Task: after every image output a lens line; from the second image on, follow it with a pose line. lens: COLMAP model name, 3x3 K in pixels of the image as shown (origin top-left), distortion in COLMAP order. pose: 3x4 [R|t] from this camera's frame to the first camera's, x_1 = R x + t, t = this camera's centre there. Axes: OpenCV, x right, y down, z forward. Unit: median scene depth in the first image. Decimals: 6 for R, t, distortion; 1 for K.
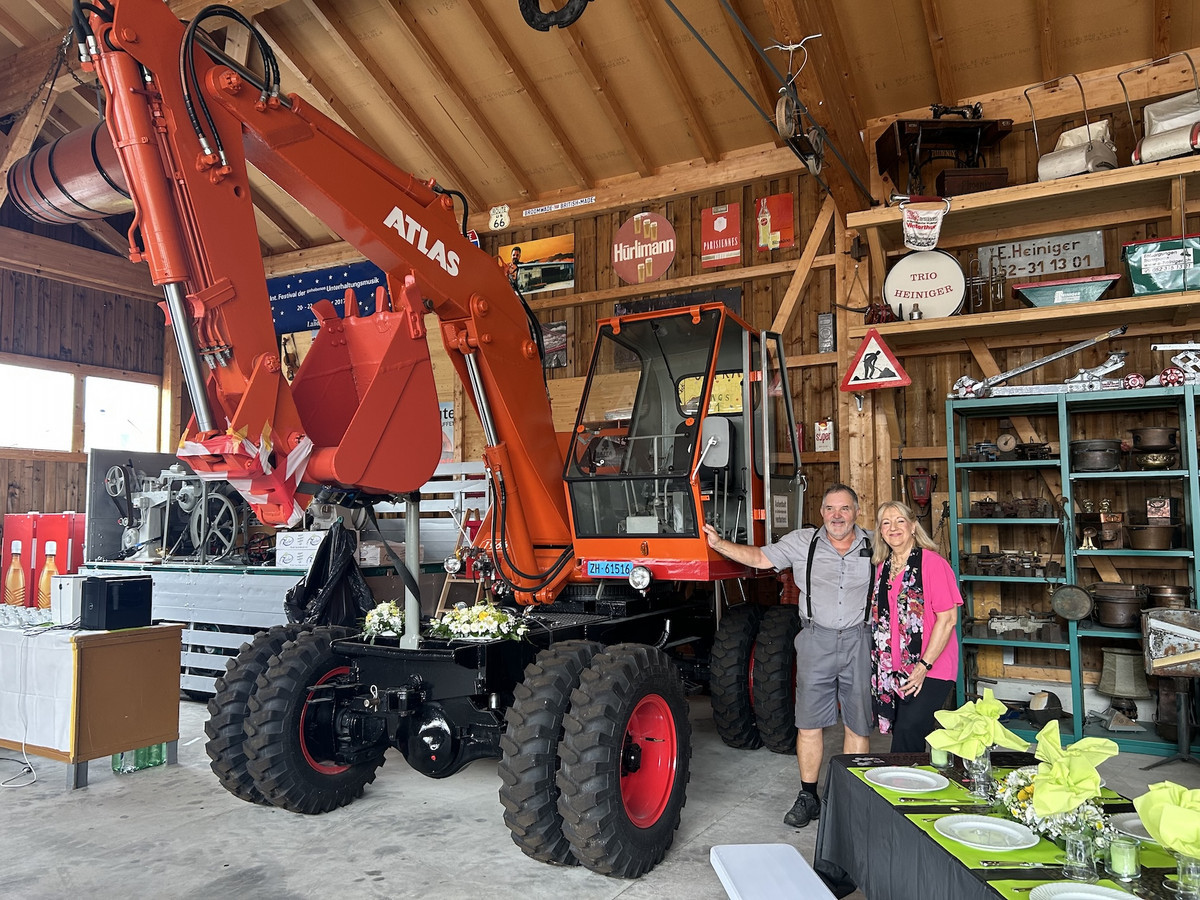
lens RADIAL K [[898.5, 0, 592.5], [0, 898.5, 454.3], [0, 0, 1]] dist [0.049150, -0.055844]
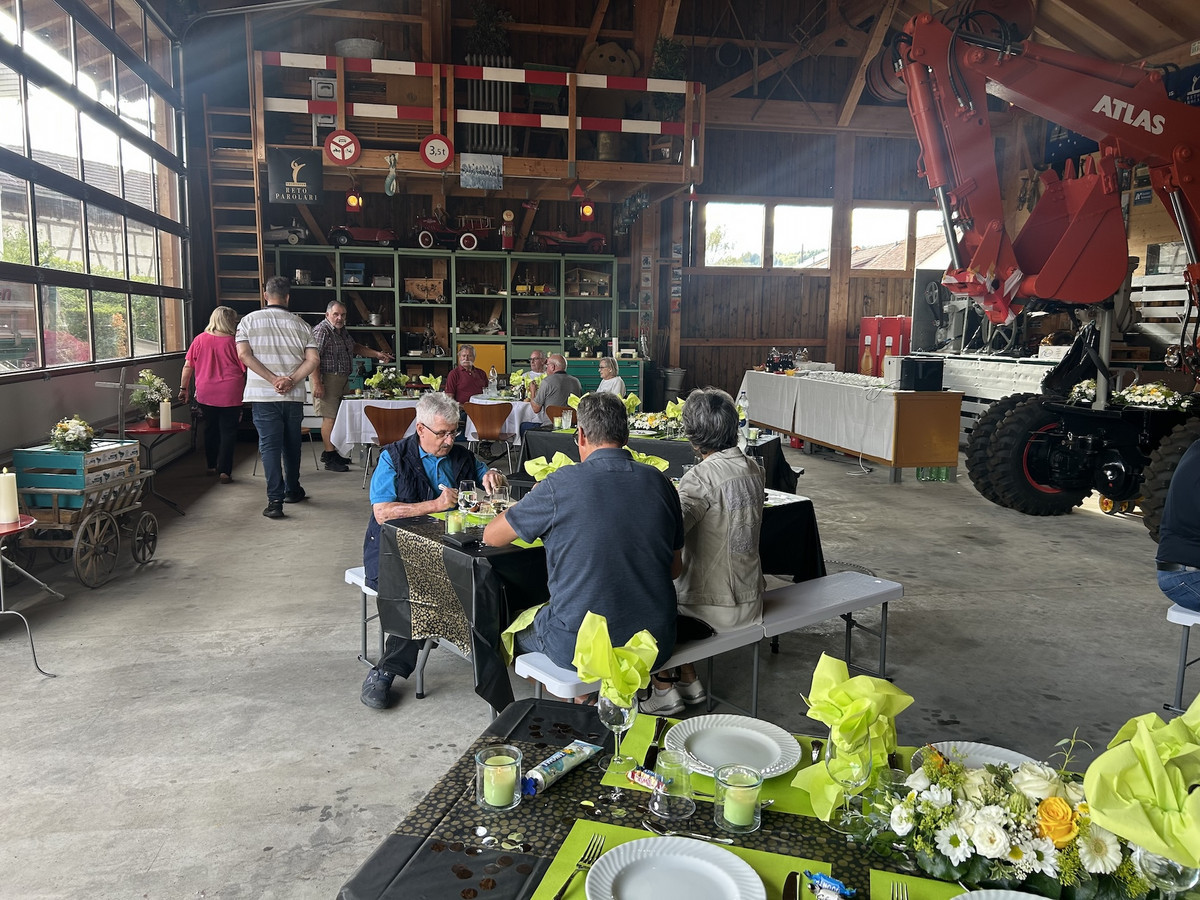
lens RADIAL K [[898.5, 0, 589.1], [0, 898.5, 440.6], [0, 0, 1]] dist [0.049150, -0.055844]
pose [[0.646660, 0.108452, -0.755029, 0.267160], [0.043476, 0.982991, 0.178433, -0.024409], [0.761538, -0.148211, 0.630946, -0.395290]]
